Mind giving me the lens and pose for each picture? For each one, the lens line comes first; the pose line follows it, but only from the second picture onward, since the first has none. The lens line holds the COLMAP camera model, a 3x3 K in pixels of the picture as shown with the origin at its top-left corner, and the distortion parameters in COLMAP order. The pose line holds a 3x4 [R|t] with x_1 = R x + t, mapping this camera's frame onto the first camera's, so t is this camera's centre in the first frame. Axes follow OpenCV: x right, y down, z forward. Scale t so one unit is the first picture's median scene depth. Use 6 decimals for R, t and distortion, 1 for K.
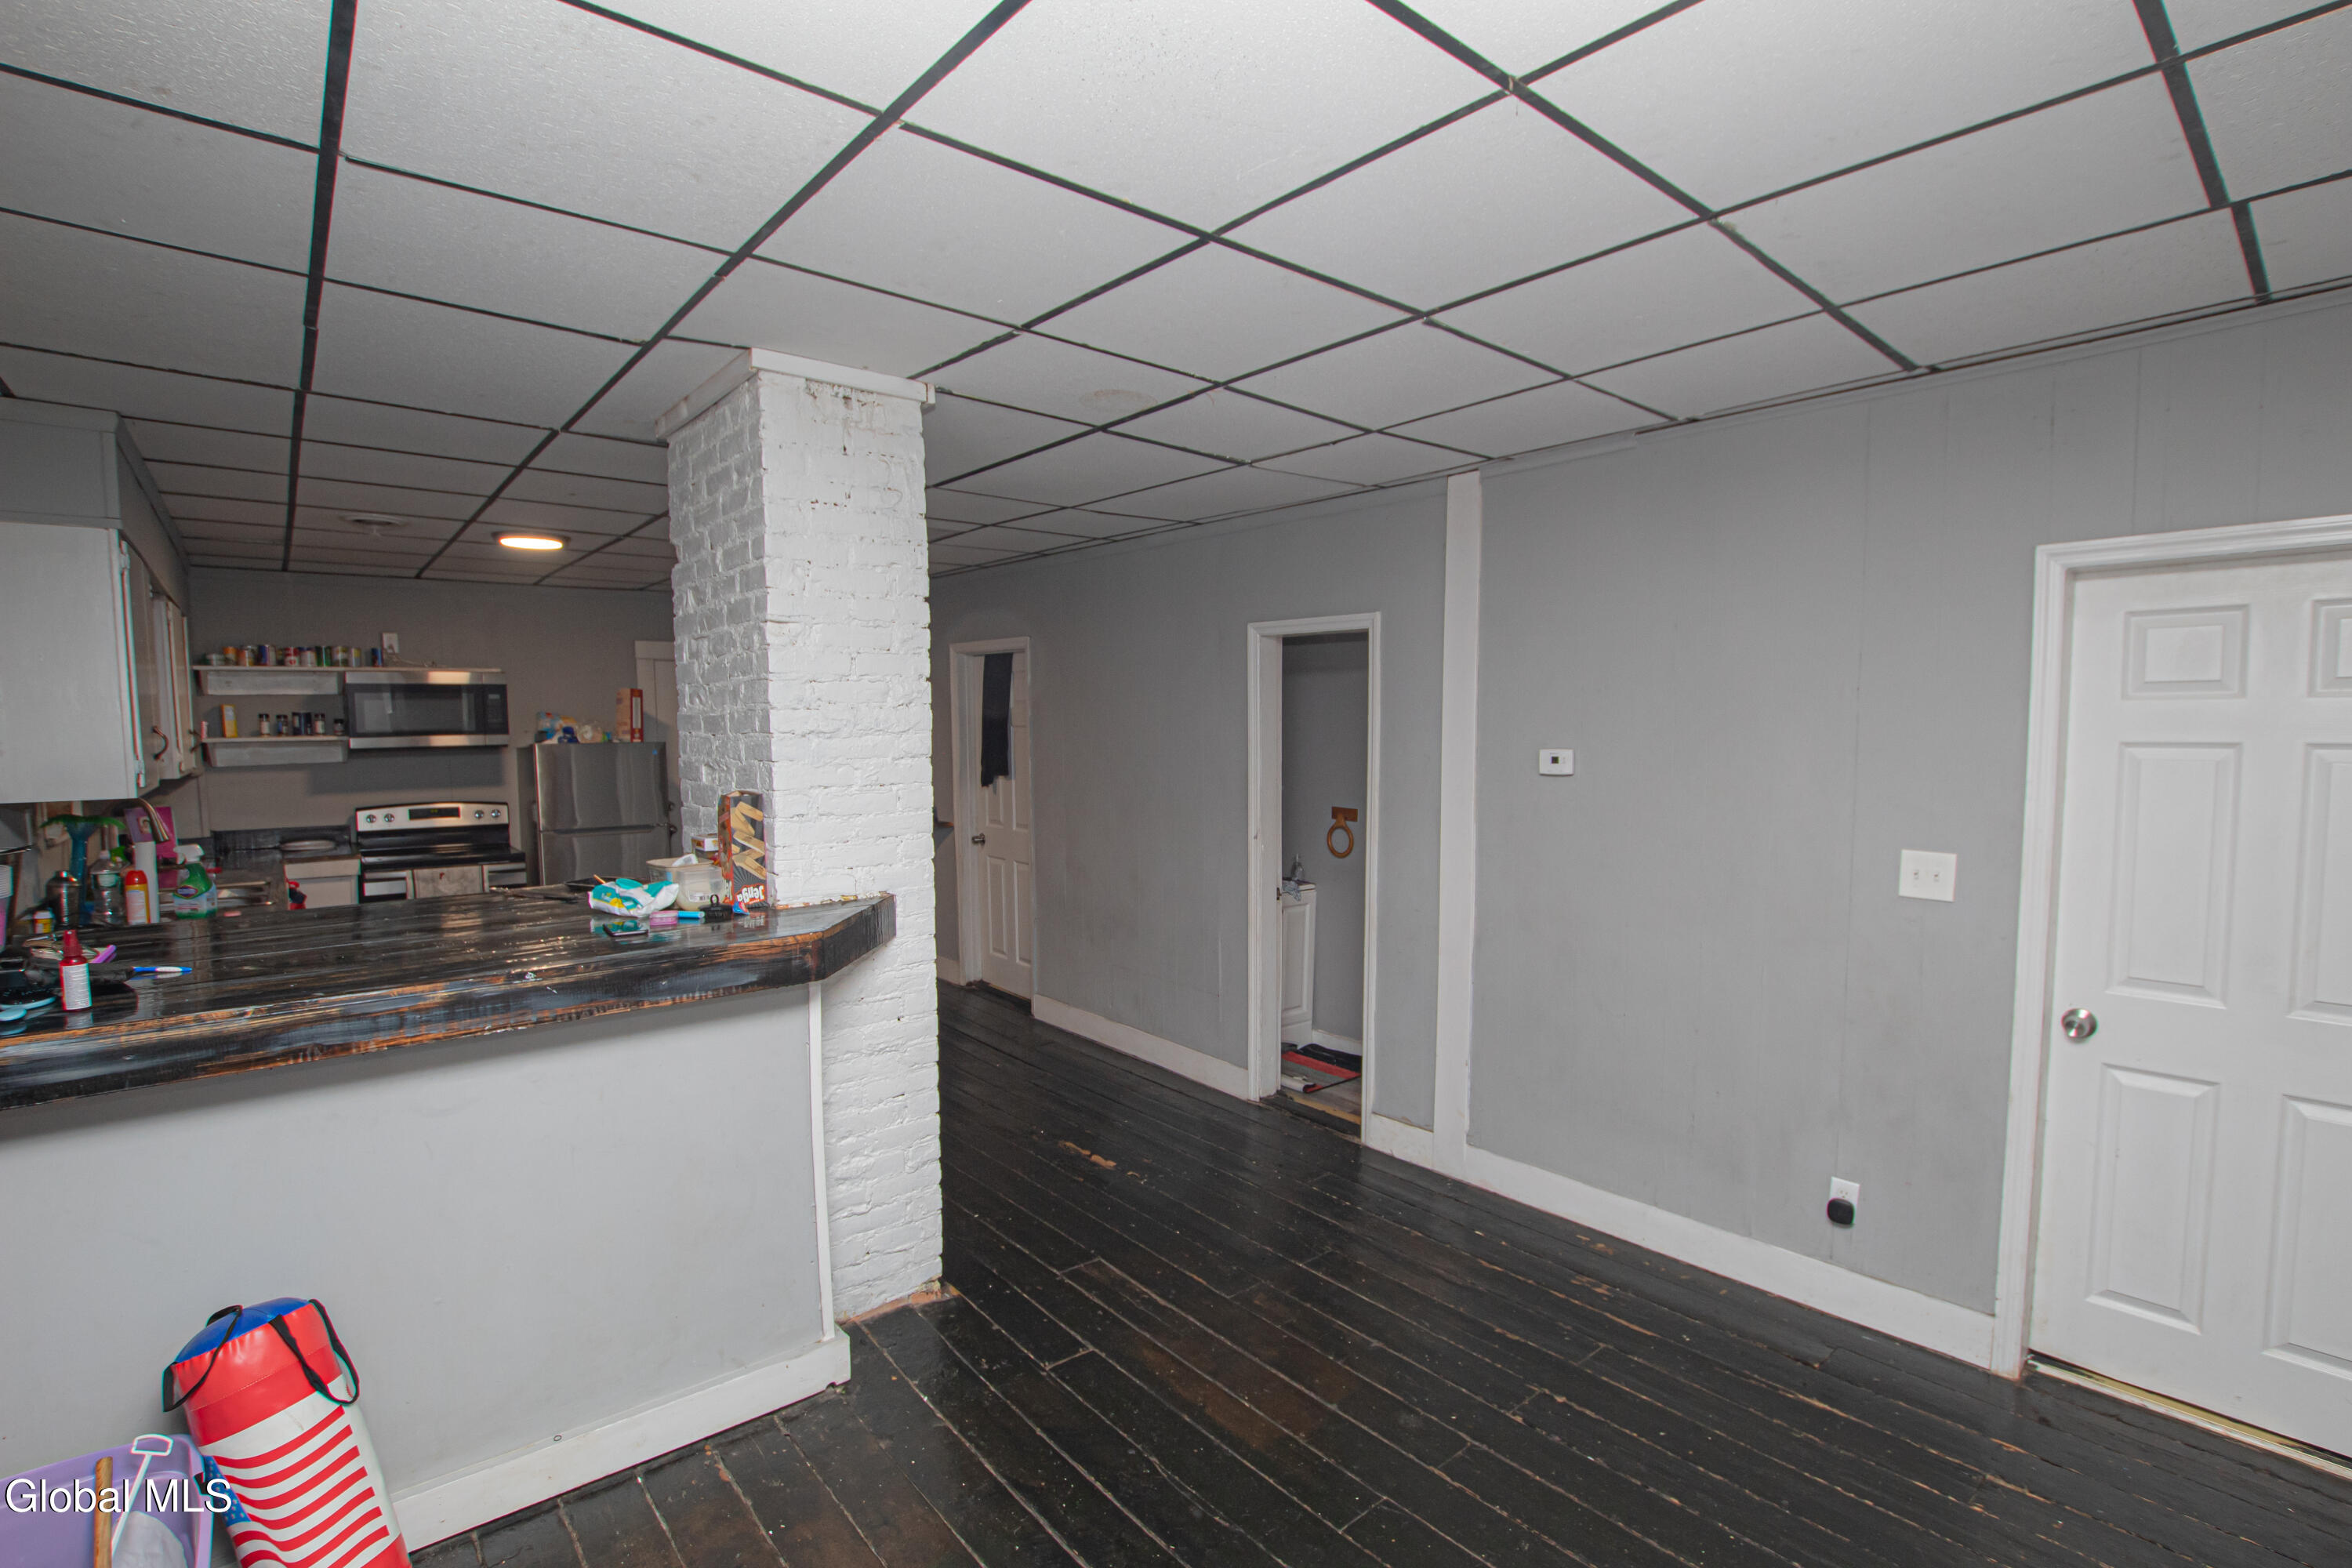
lens RADIAL K [[1095.3, 0, 1171.4], [0, 1095.3, 794.8], [0, 0, 1]] dist [-0.001095, 0.000421]
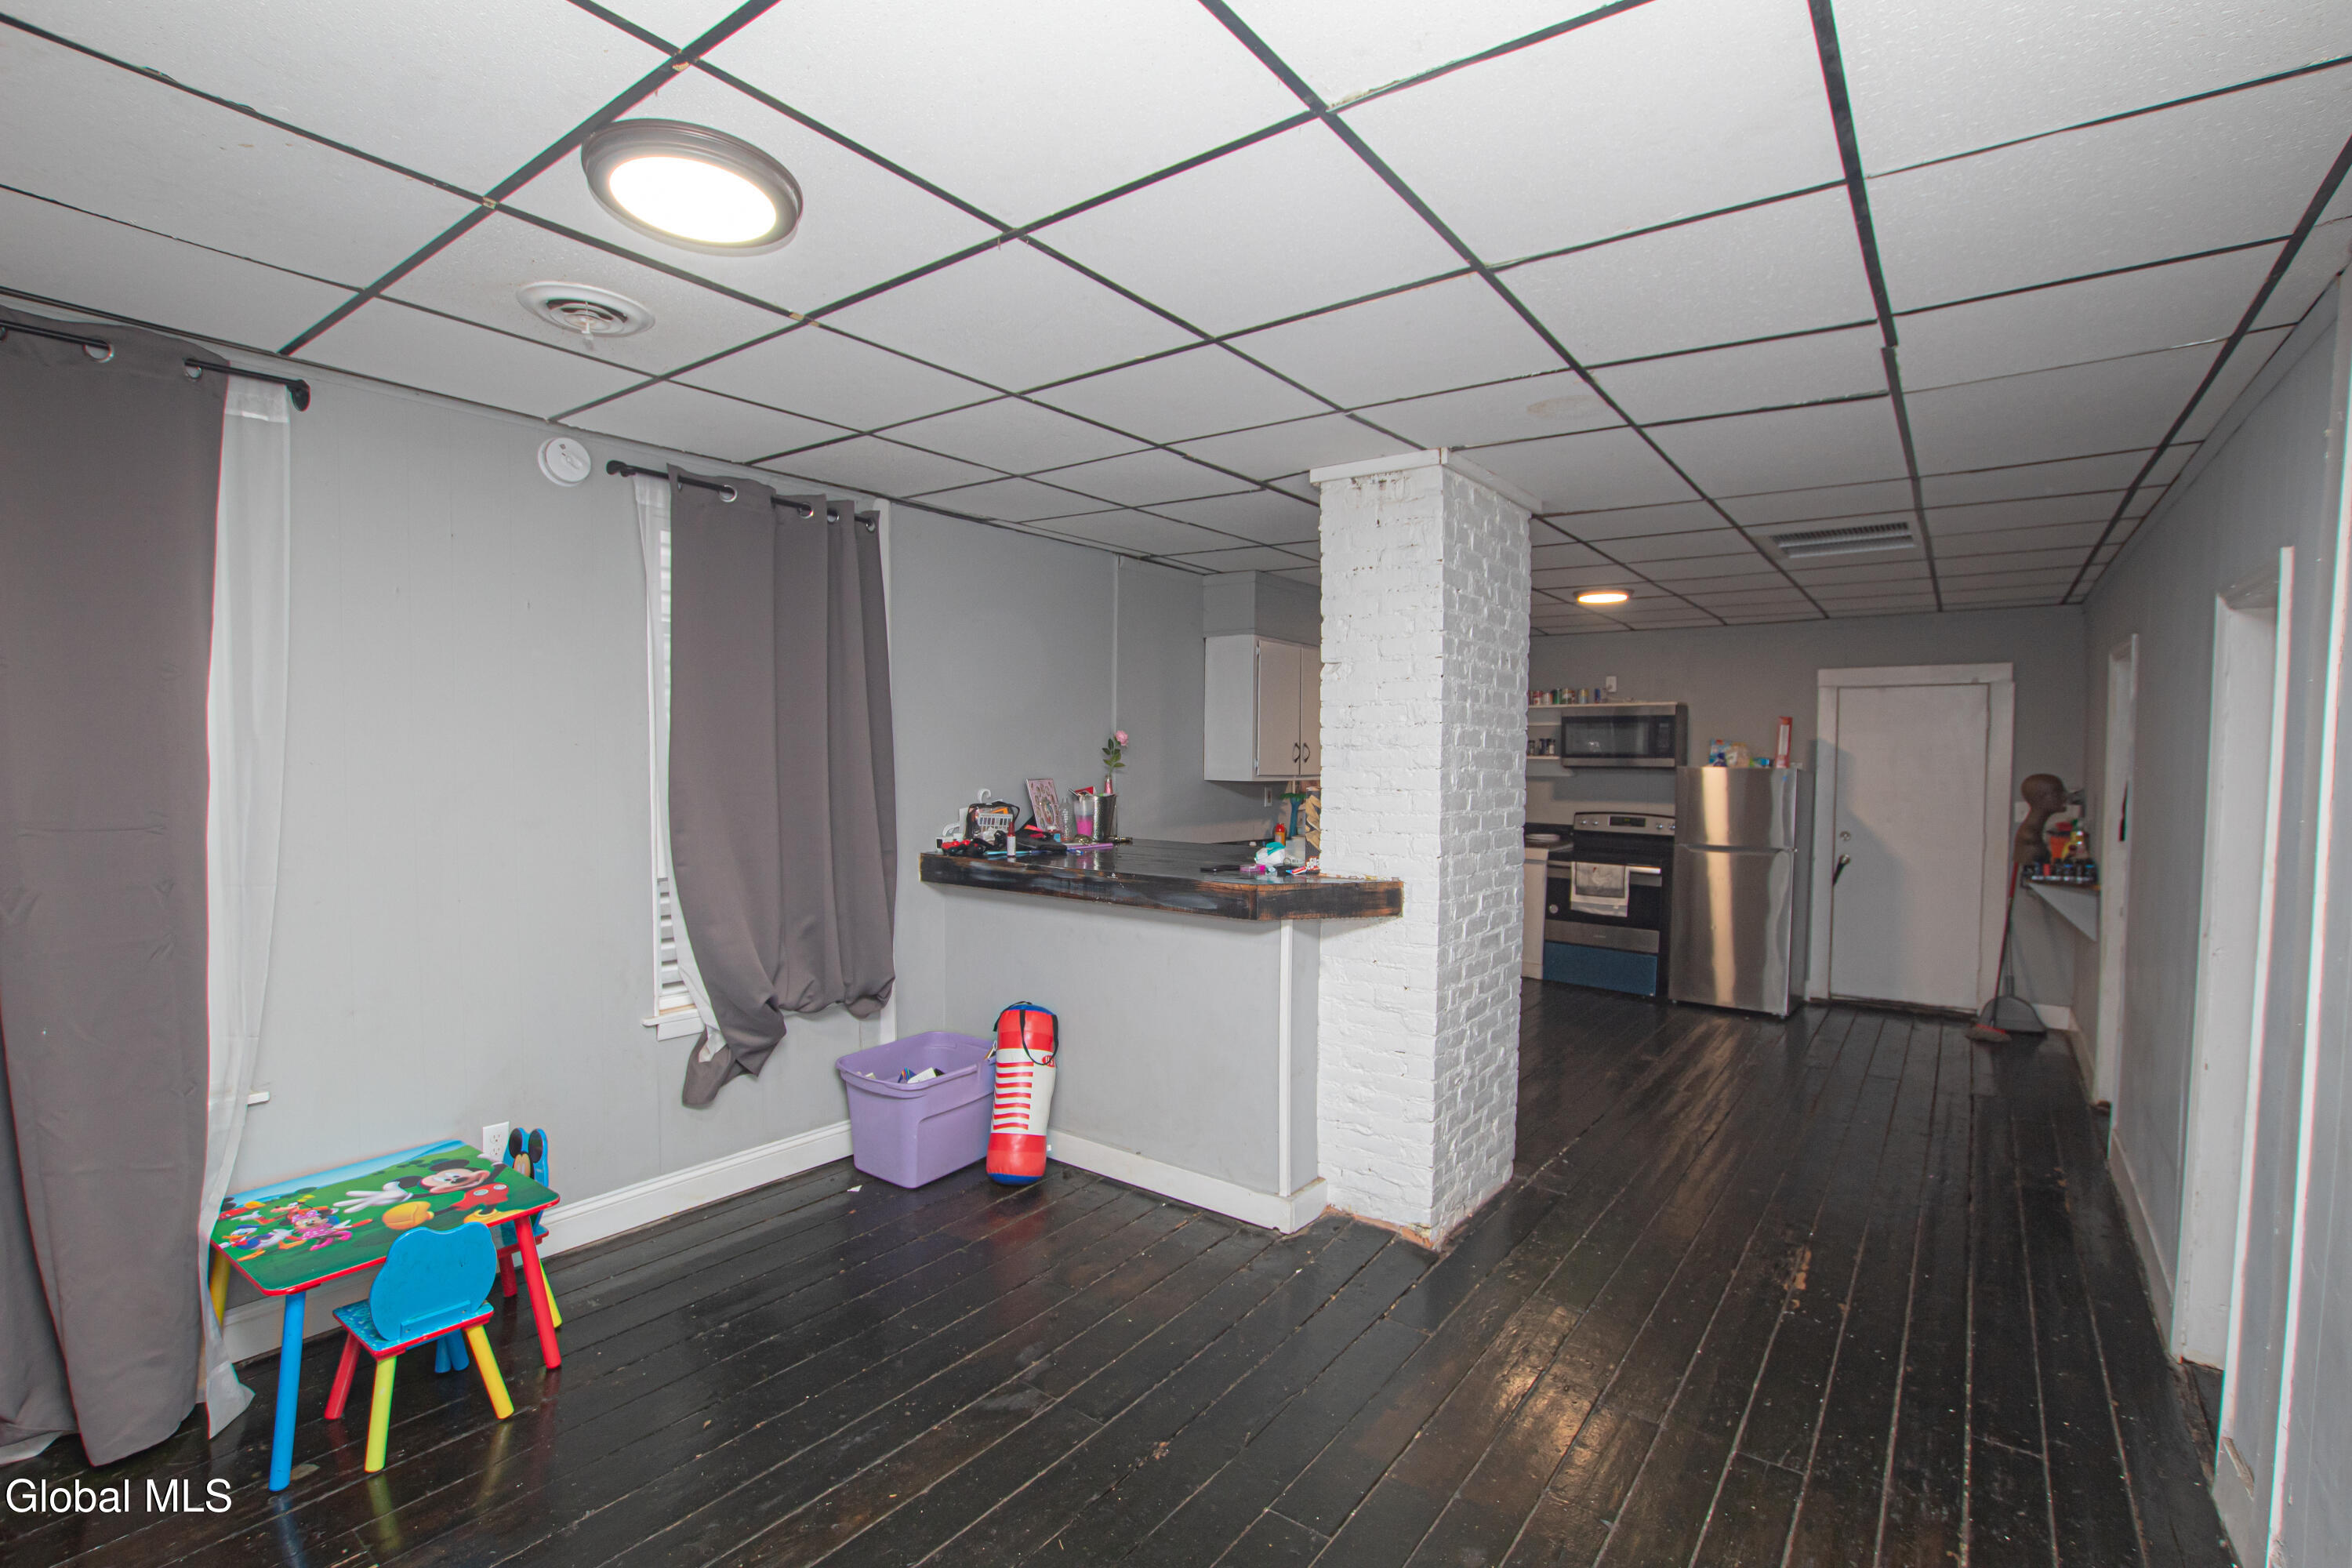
lens RADIAL K [[1095.3, 0, 1171.4], [0, 1095.3, 794.8], [0, 0, 1]] dist [-0.001095, 0.000421]
pose [[0.232041, 0.046805, -0.971579, 0.496339], [-0.077141, 0.996581, 0.029586, -0.011786], [0.969642, 0.068084, 0.234858, 0.274507]]
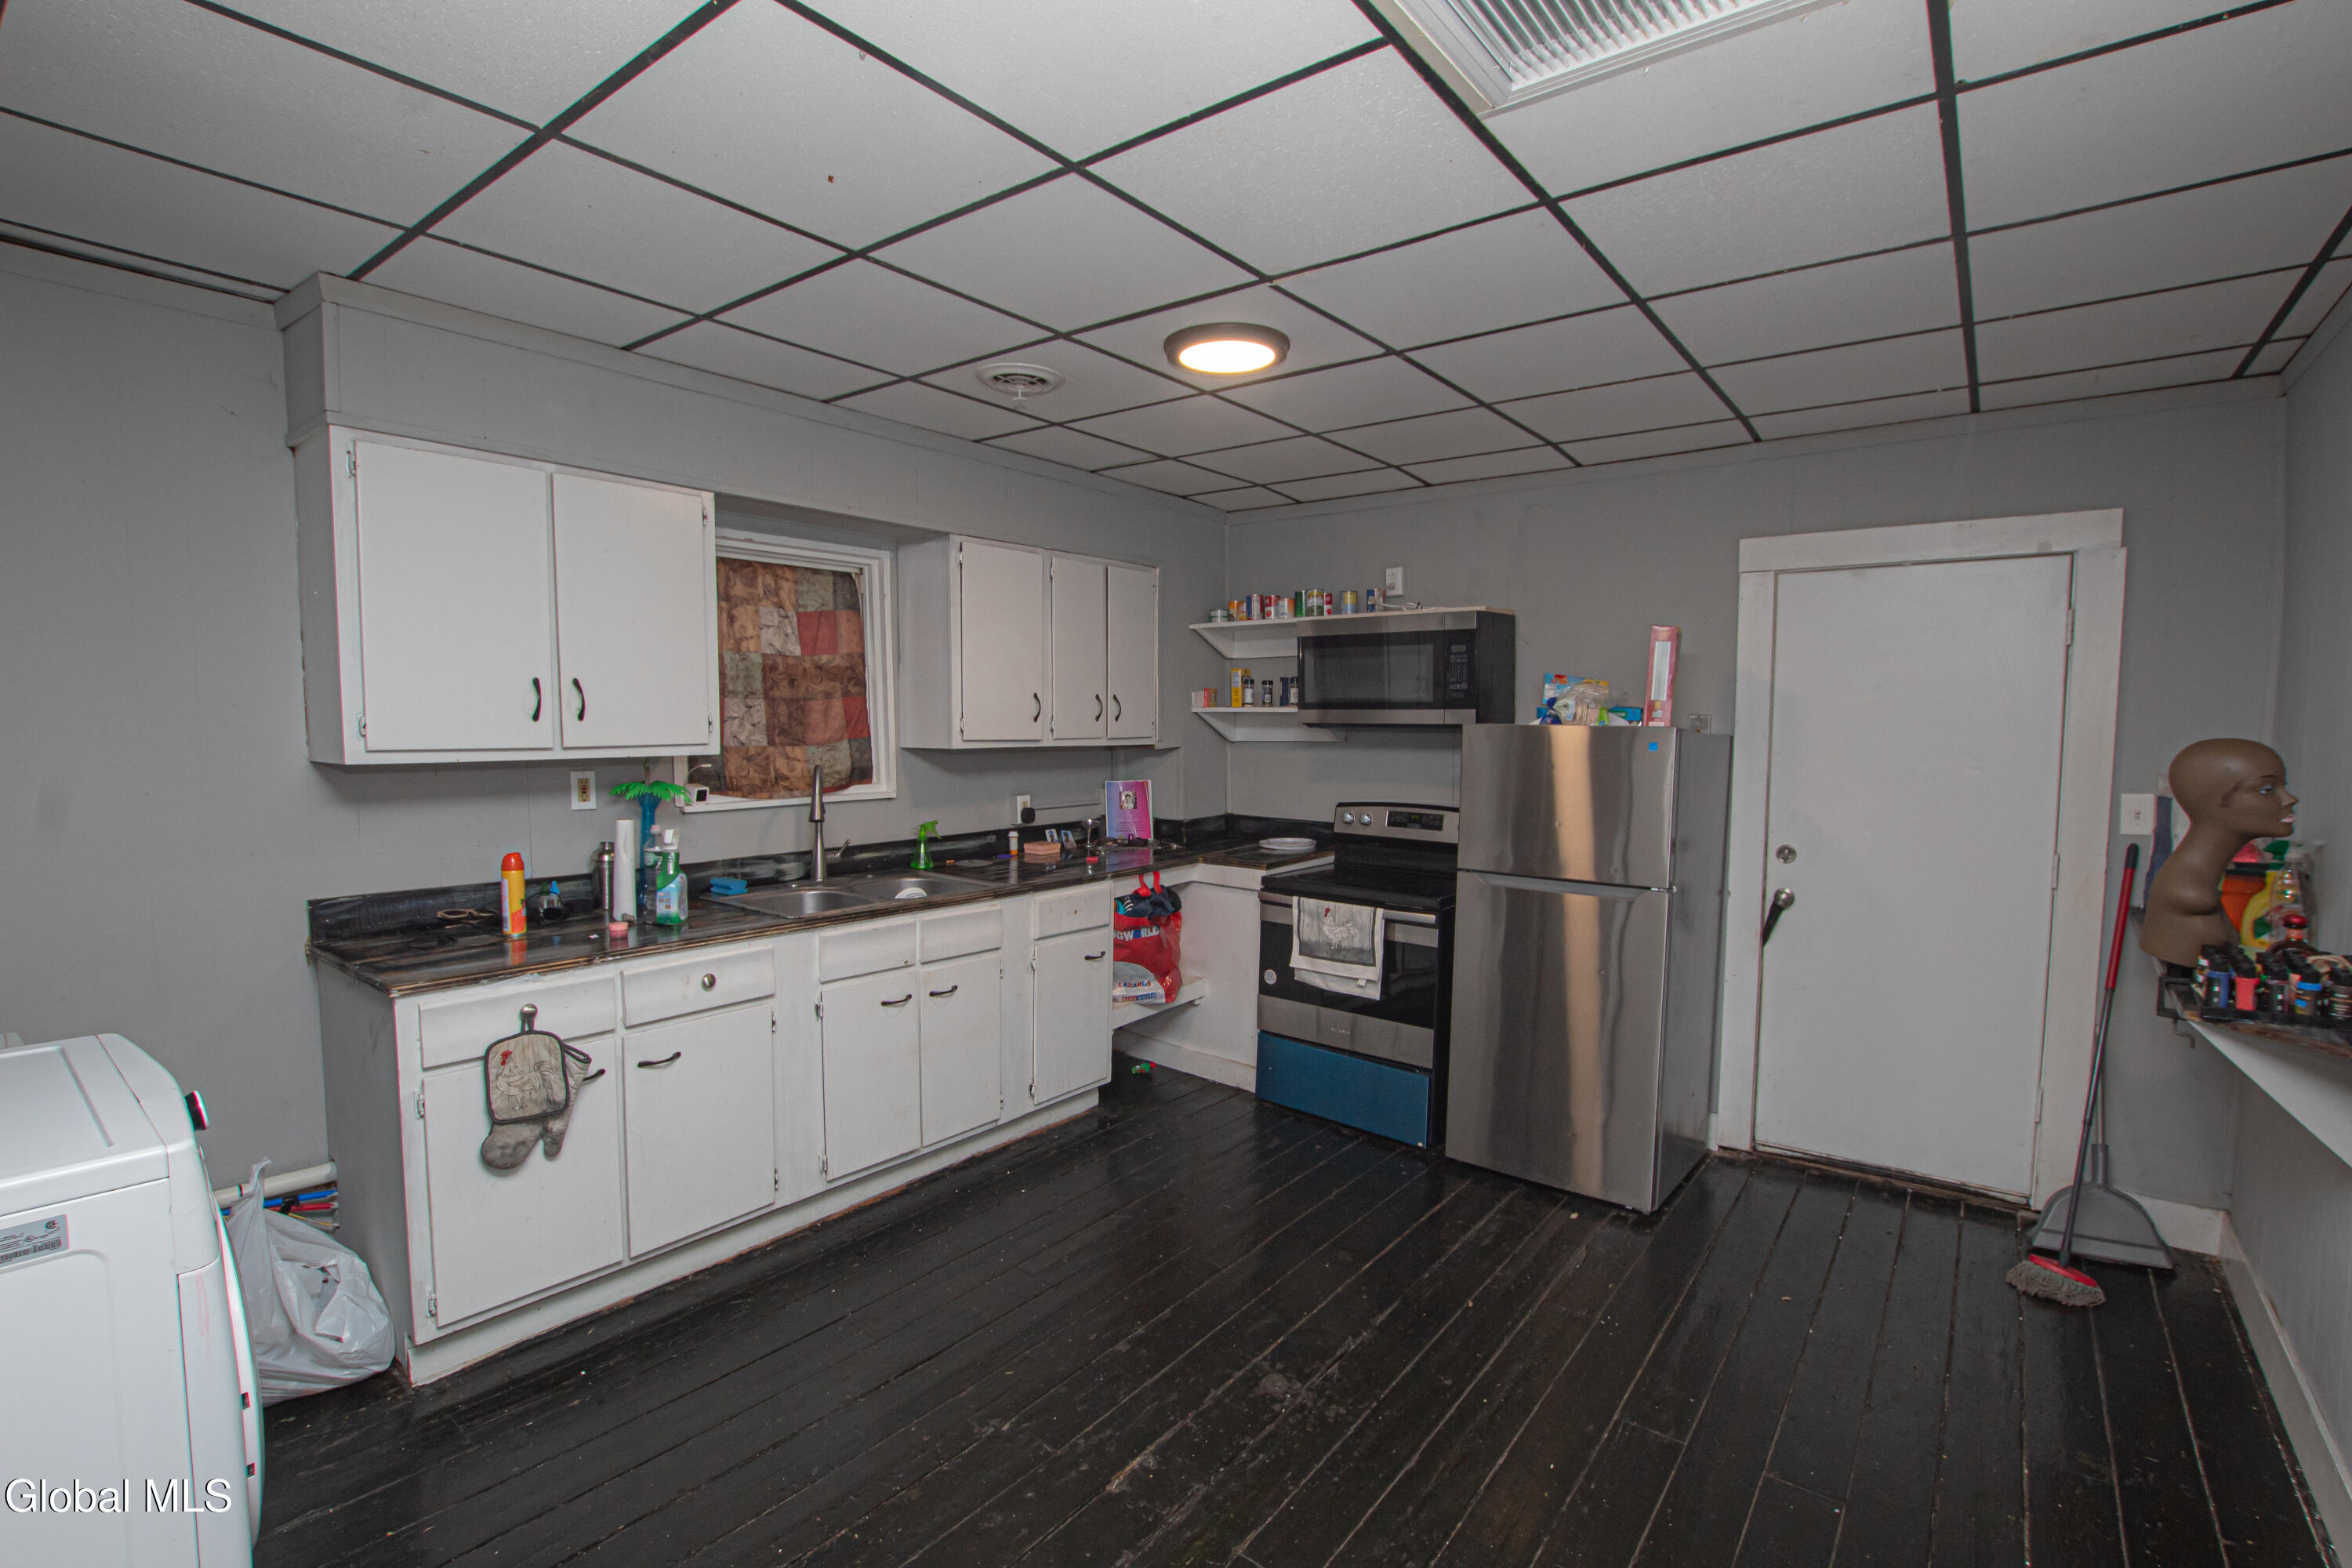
lens RADIAL K [[1095.3, 0, 1171.4], [0, 1095.3, 794.8], [0, 0, 1]] dist [-0.001095, 0.000421]
pose [[0.205002, 0.085801, -0.974993, -0.028530], [-0.072117, 0.994767, 0.072378, -0.048347], [0.976101, 0.055476, 0.210117, 0.880380]]
